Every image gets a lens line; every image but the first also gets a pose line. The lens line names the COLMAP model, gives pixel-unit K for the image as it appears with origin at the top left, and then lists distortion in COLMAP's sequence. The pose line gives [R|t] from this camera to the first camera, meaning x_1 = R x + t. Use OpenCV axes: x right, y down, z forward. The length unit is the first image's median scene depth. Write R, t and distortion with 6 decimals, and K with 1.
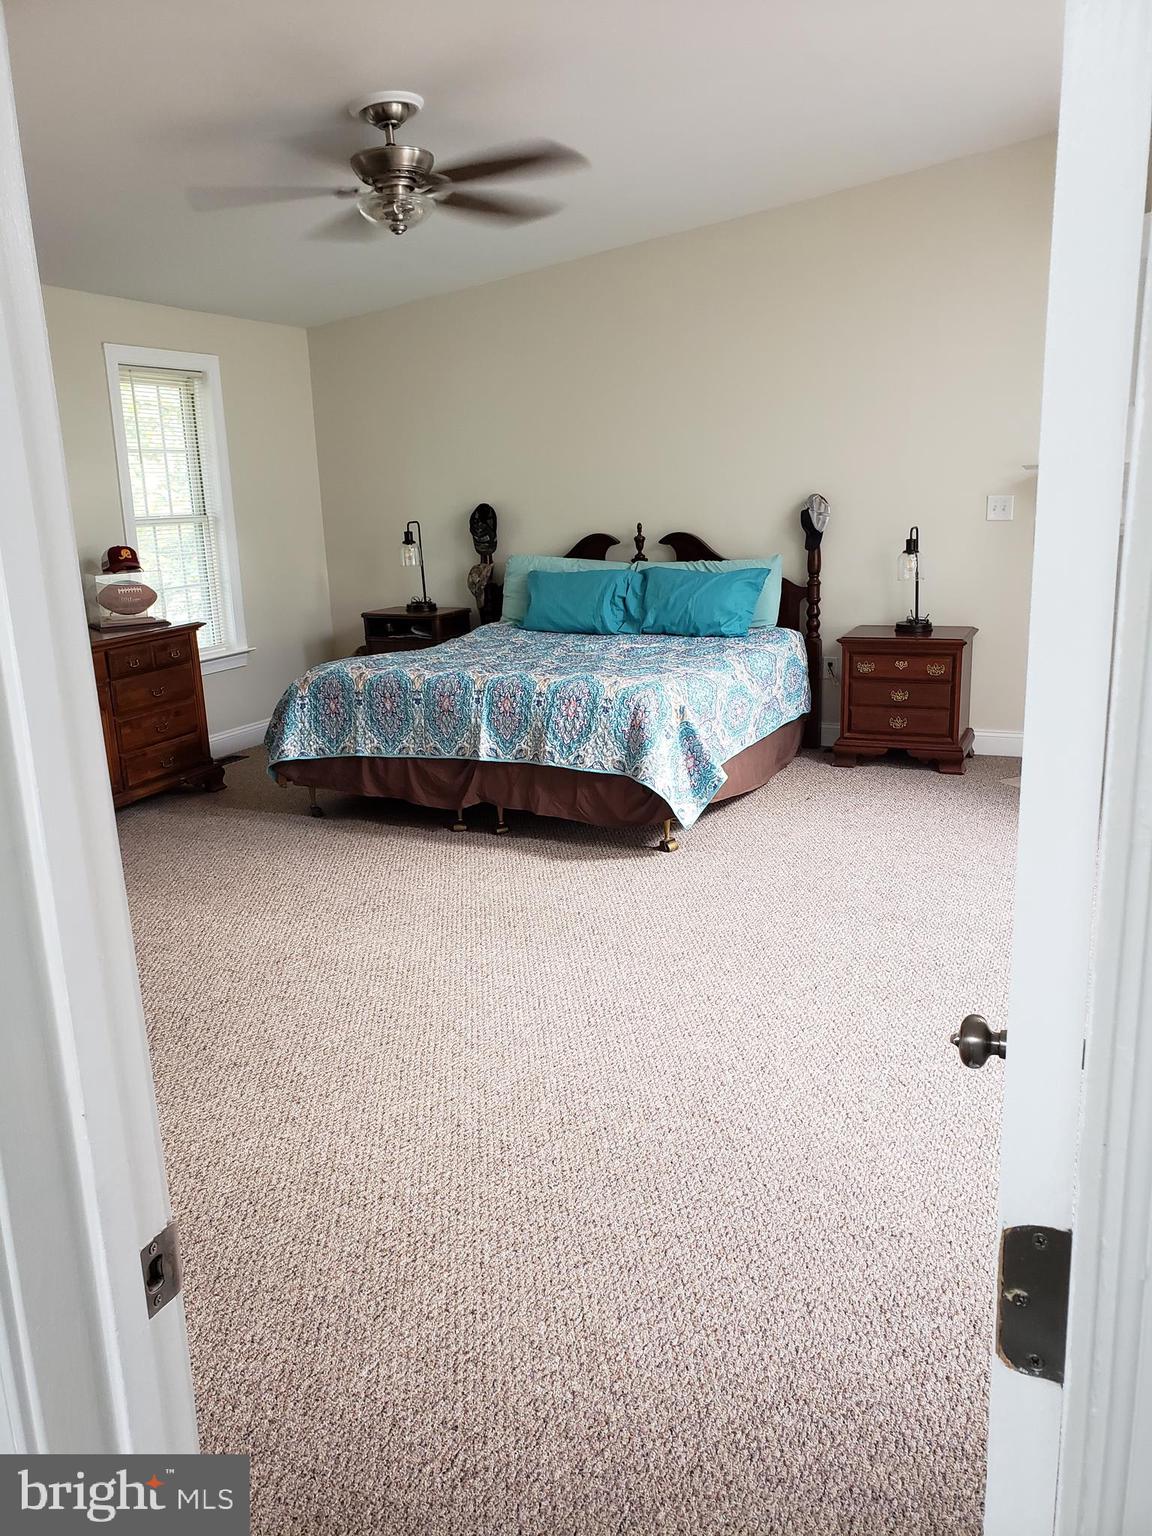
lens RADIAL K [[1197.8, 0, 574.3], [0, 1197.8, 779.5], [0, 0, 1]] dist [0.064649, -0.073657]
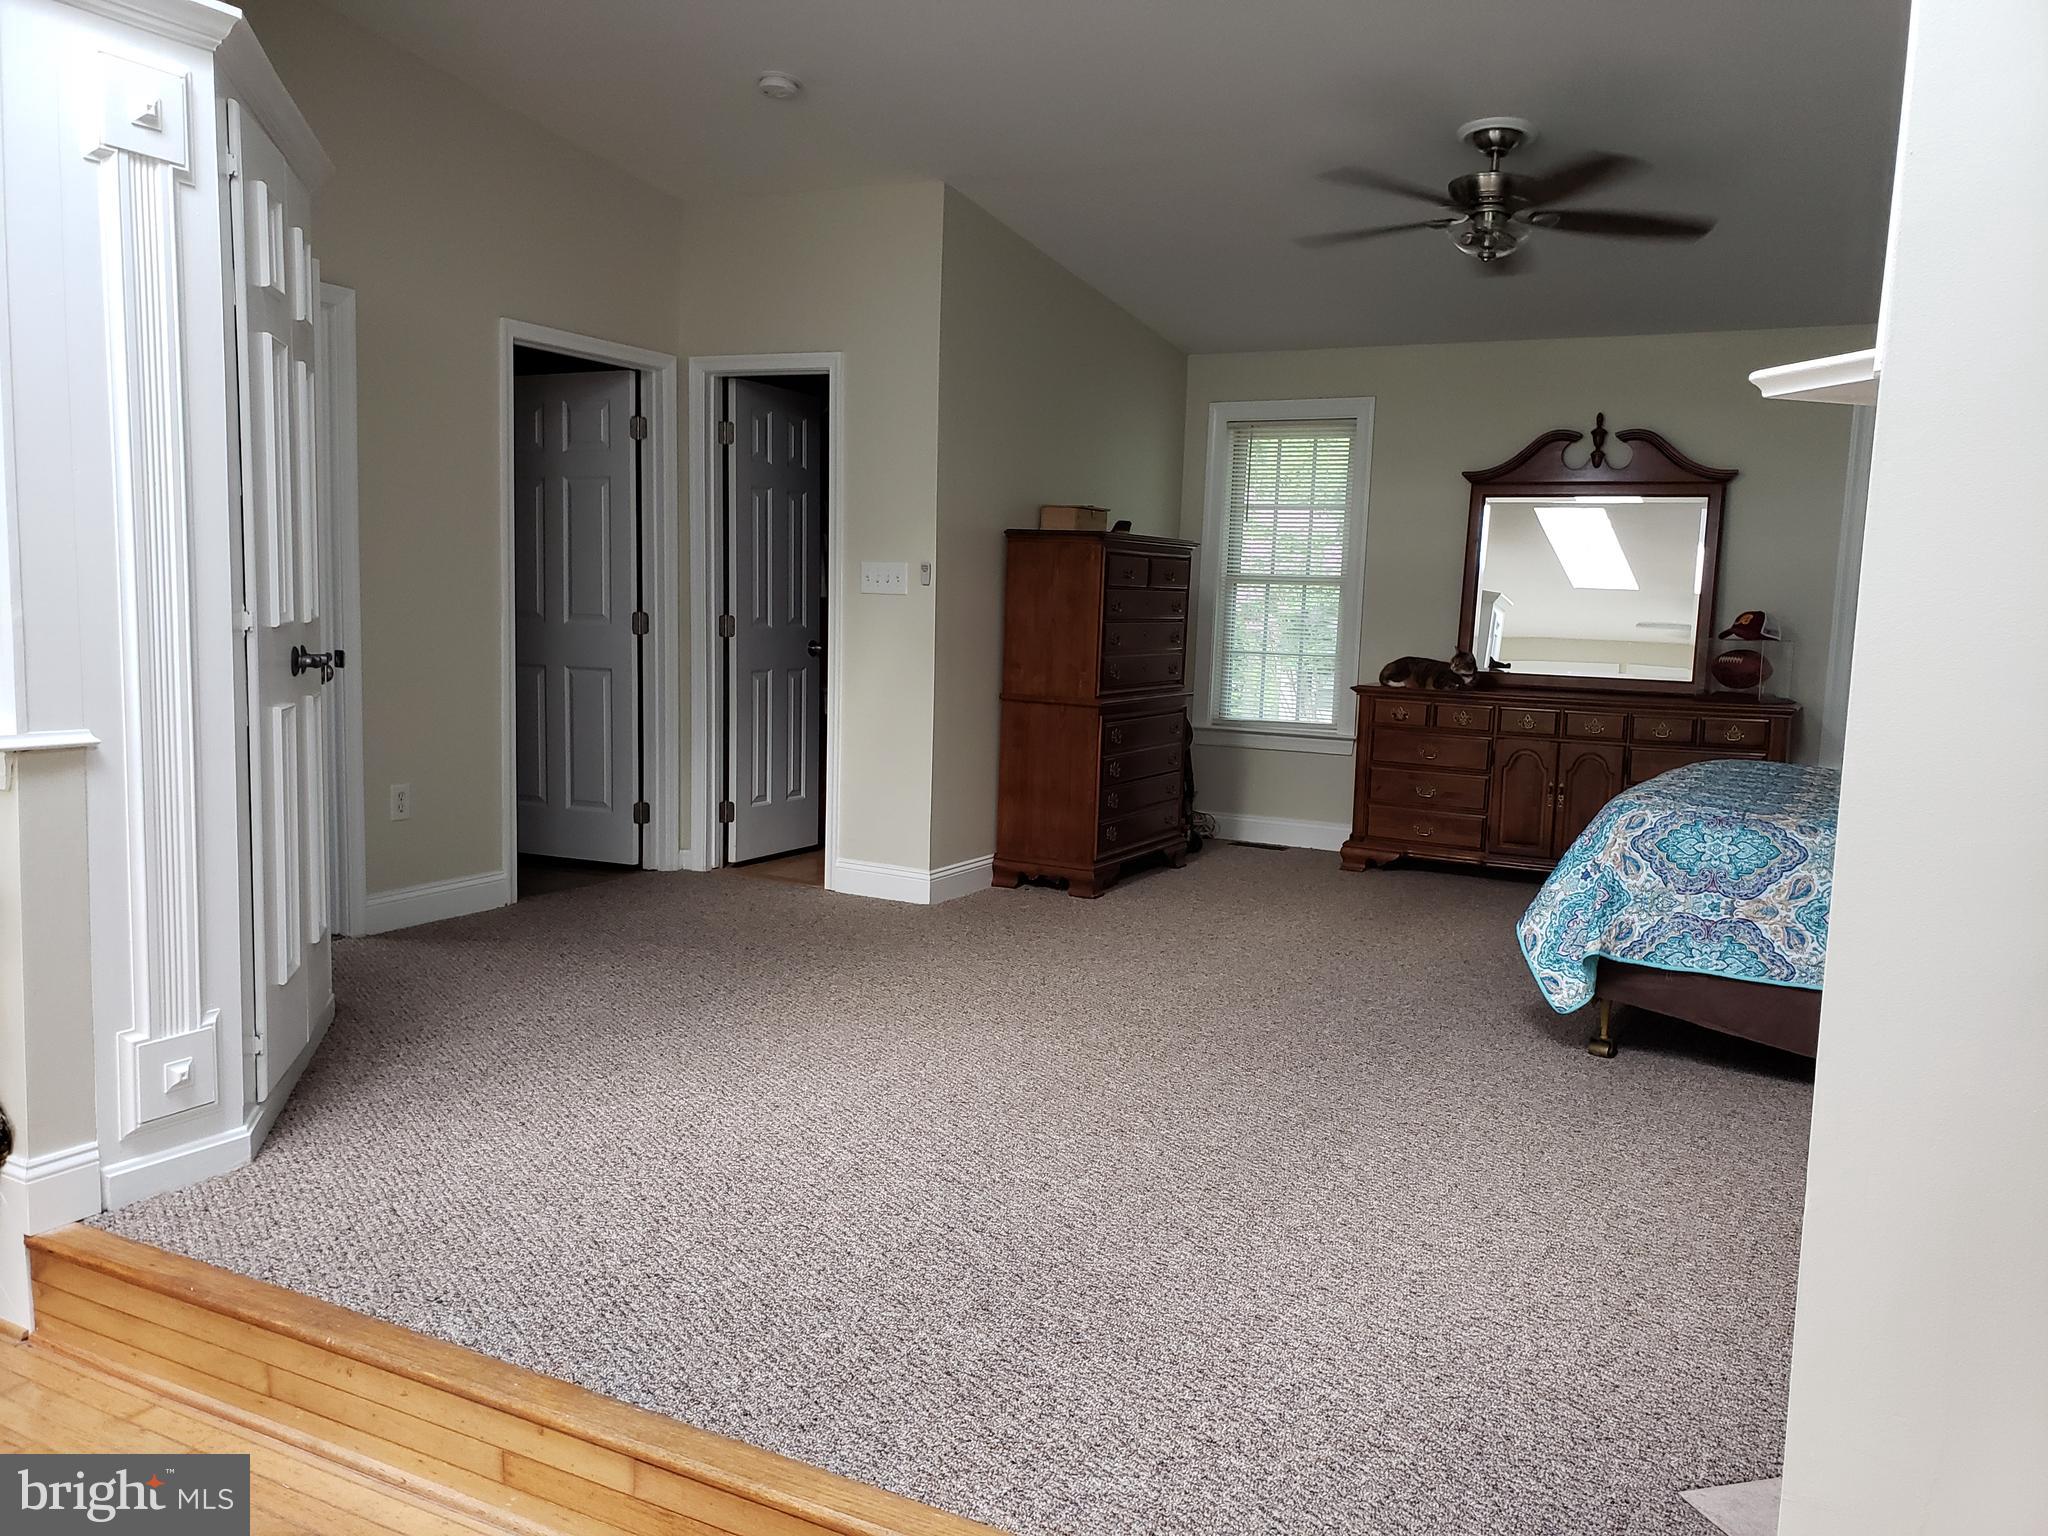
lens RADIAL K [[1597.1, 0, 1033.9], [0, 1597.1, 764.9], [0, 0, 1]] dist [0.064649, -0.073657]
pose [[-0.075904, 0.133832, -0.988093, 0.831455], [-0.268894, 0.951492, 0.149531, -0.123150], [0.960174, 0.277042, -0.036236, 0.584205]]
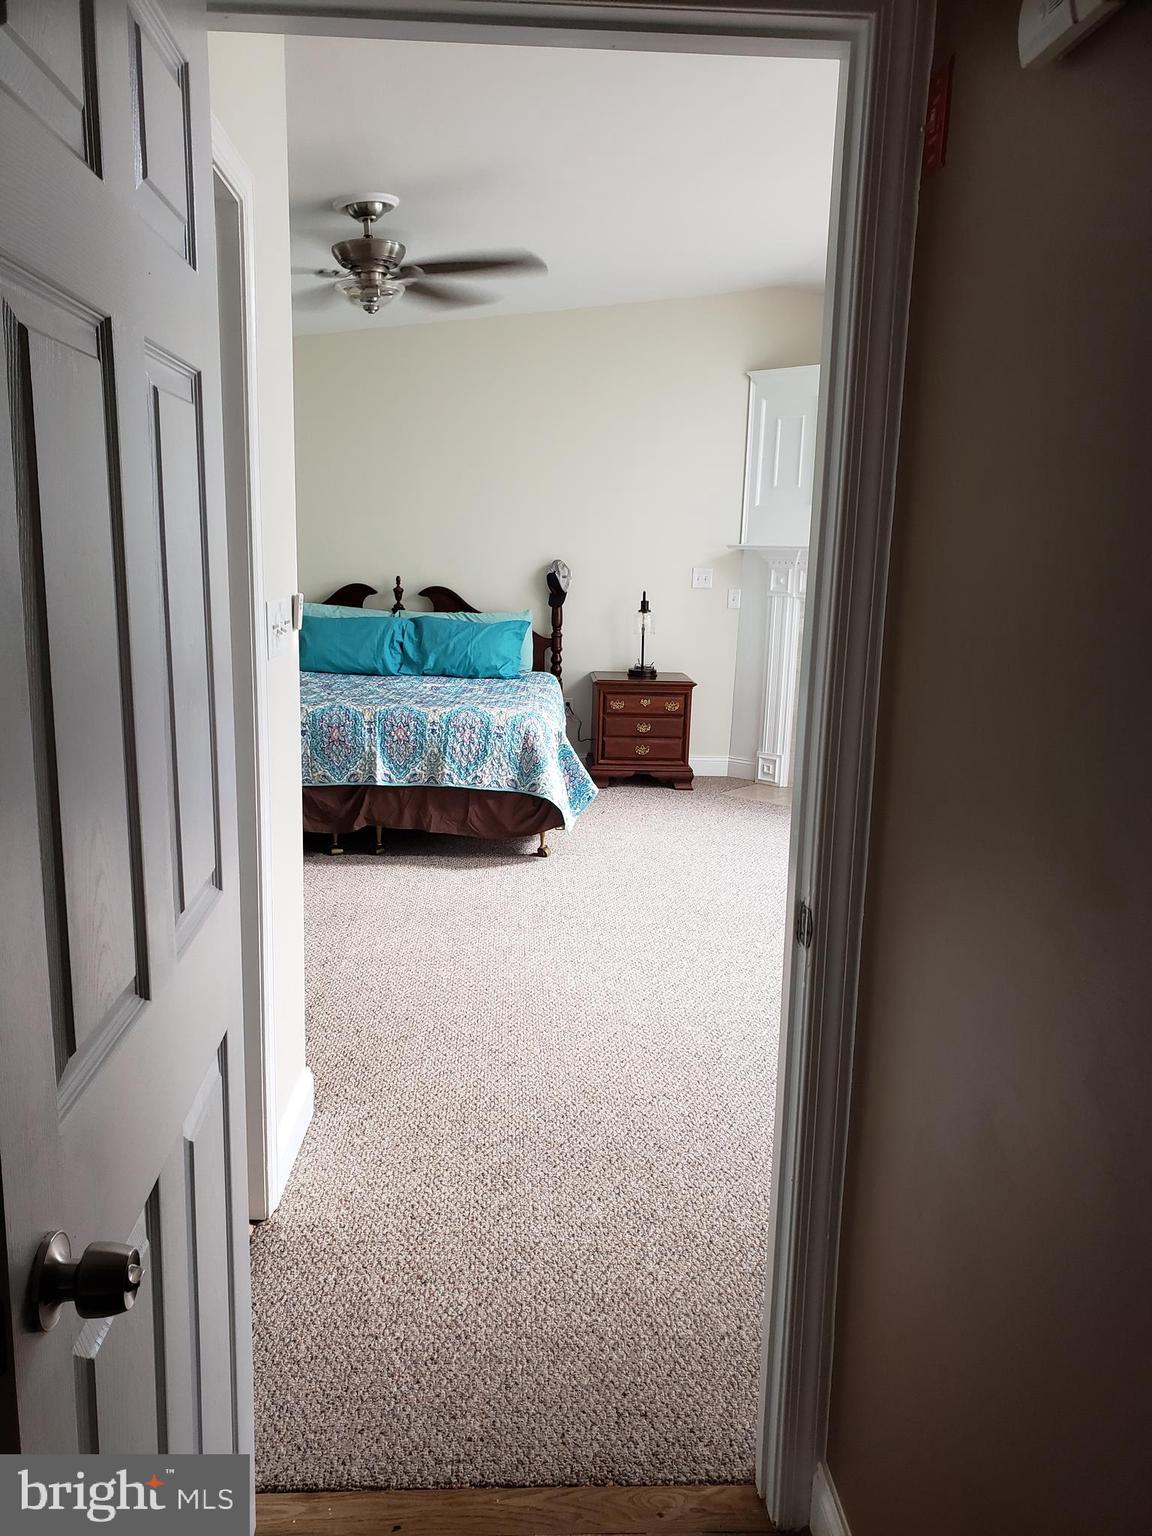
lens RADIAL K [[1197.8, 0, 582.4], [0, 1197.8, 777.8], [0, 0, 1]] dist [0.064649, -0.073657]
pose [[0.887988, -0.030200, 0.458874, -0.358258], [0.054431, 0.997729, -0.039669, 0.026805], [-0.456634, 0.060202, 0.887616, -0.046043]]
